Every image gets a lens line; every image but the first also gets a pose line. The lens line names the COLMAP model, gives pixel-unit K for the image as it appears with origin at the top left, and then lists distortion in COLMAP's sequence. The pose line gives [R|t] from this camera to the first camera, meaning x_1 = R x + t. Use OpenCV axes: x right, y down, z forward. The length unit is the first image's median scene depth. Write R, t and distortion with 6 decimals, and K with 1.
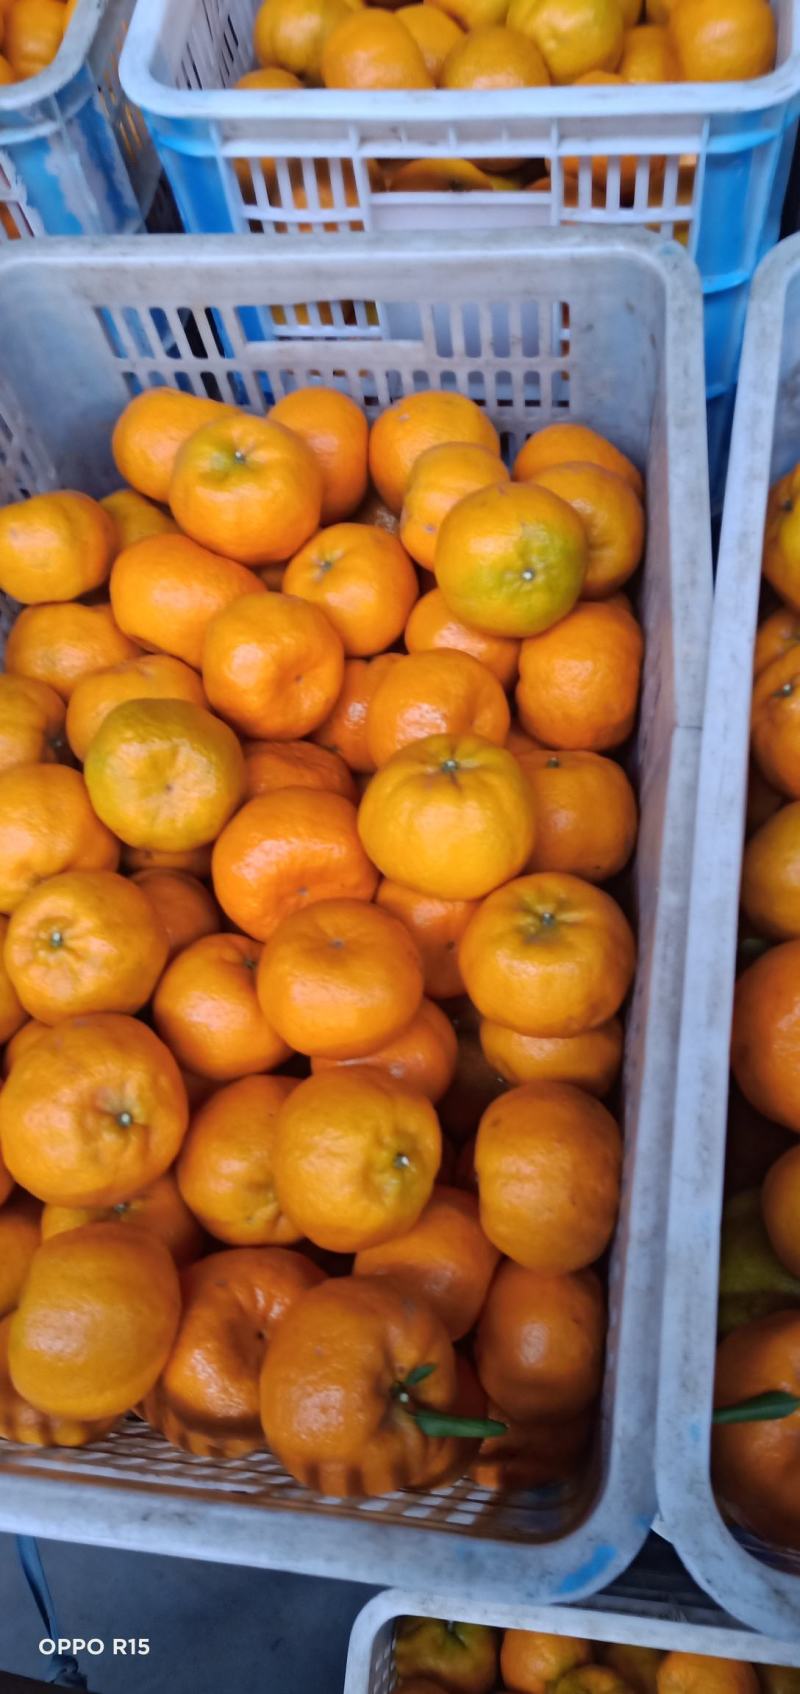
lens RADIAL K [[1285.1, 0, 400.0], [0, 1285.1, 847.0], [0, 0, 1]] dist [0.046525, -0.011840]
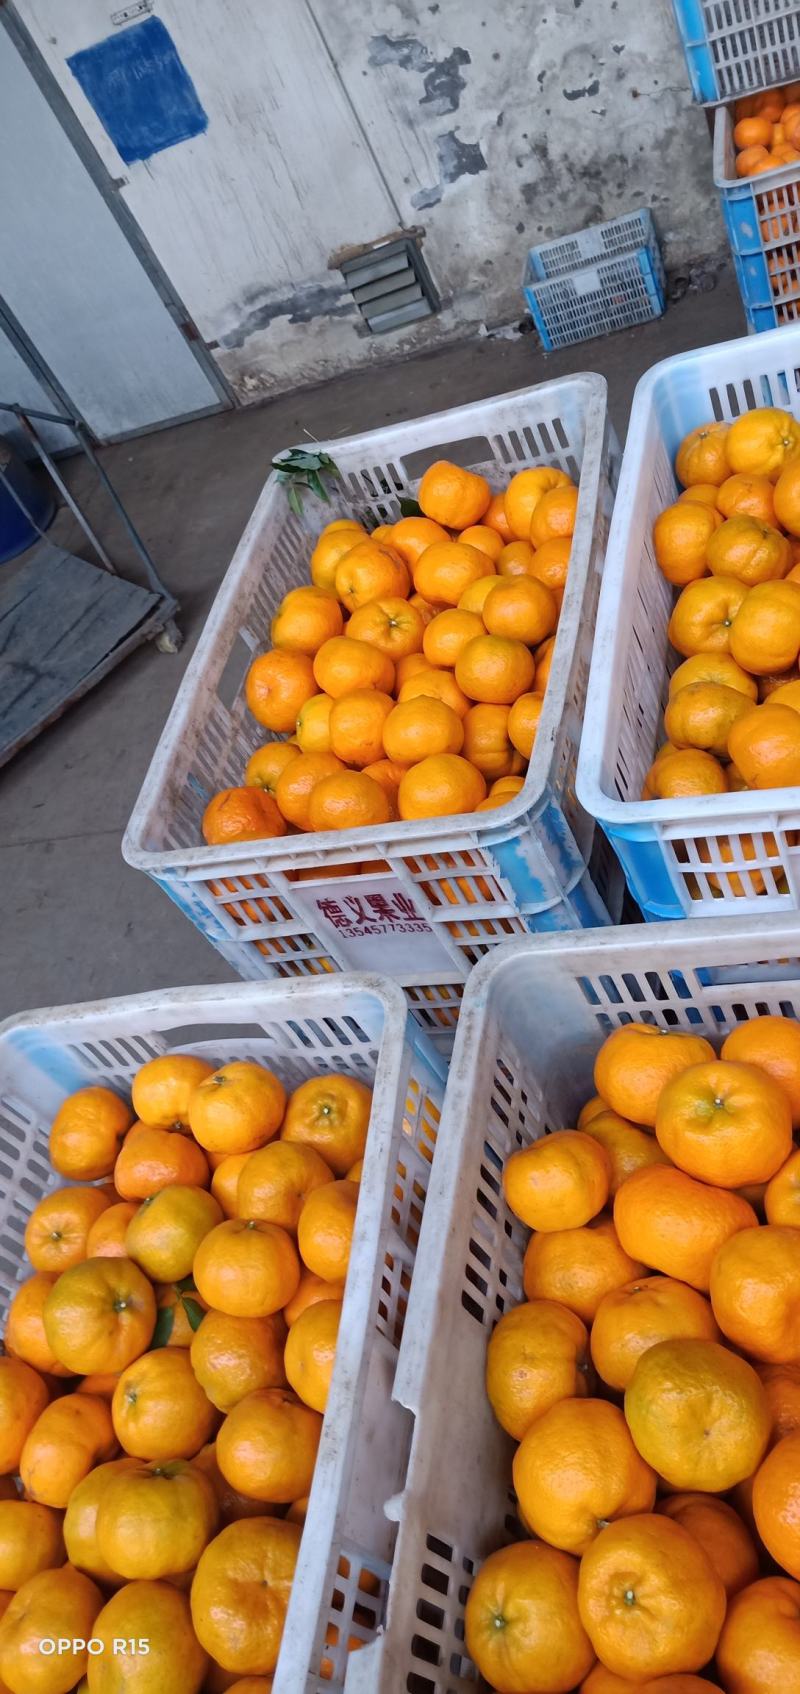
lens RADIAL K [[1285.1, 0, 400.0], [0, 1285.1, 847.0], [0, 0, 1]] dist [0.046525, -0.011840]
pose [[0.961566, -0.125544, -0.244193, -0.085905], [0.049323, 0.953859, -0.296177, -0.187456], [0.270109, 0.272750, 0.923390, -0.225013]]
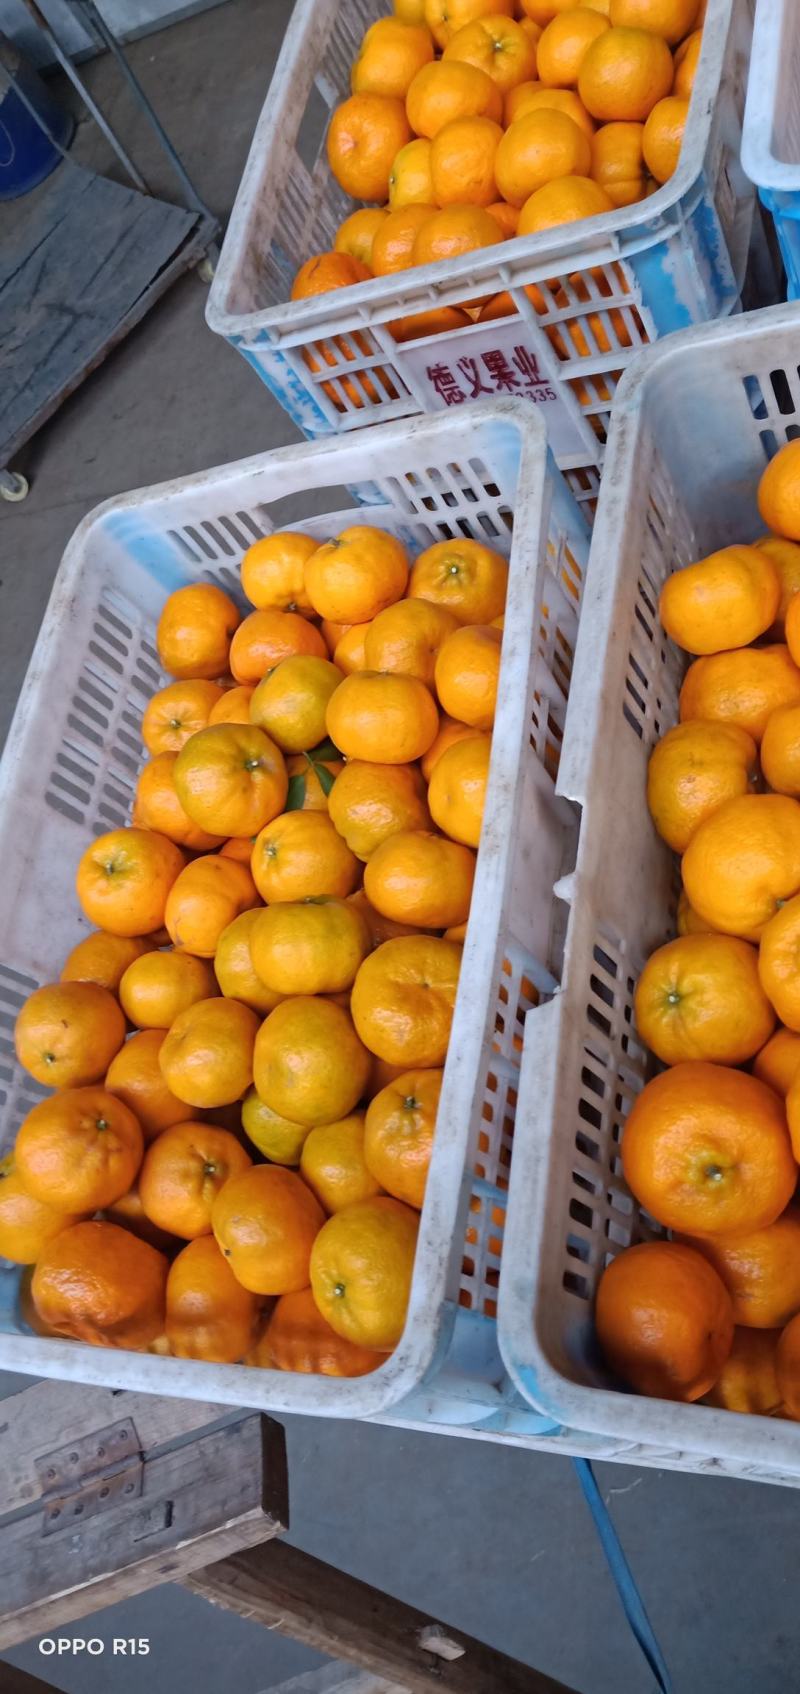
lens RADIAL K [[1285.1, 0, 400.0], [0, 1285.1, 847.0], [0, 0, 1]] dist [0.046525, -0.011840]
pose [[0.944357, -0.094168, -0.315154, -0.212078], [0.075108, 0.994564, -0.072117, 0.031786], [0.320232, 0.044434, 0.946297, -0.100565]]
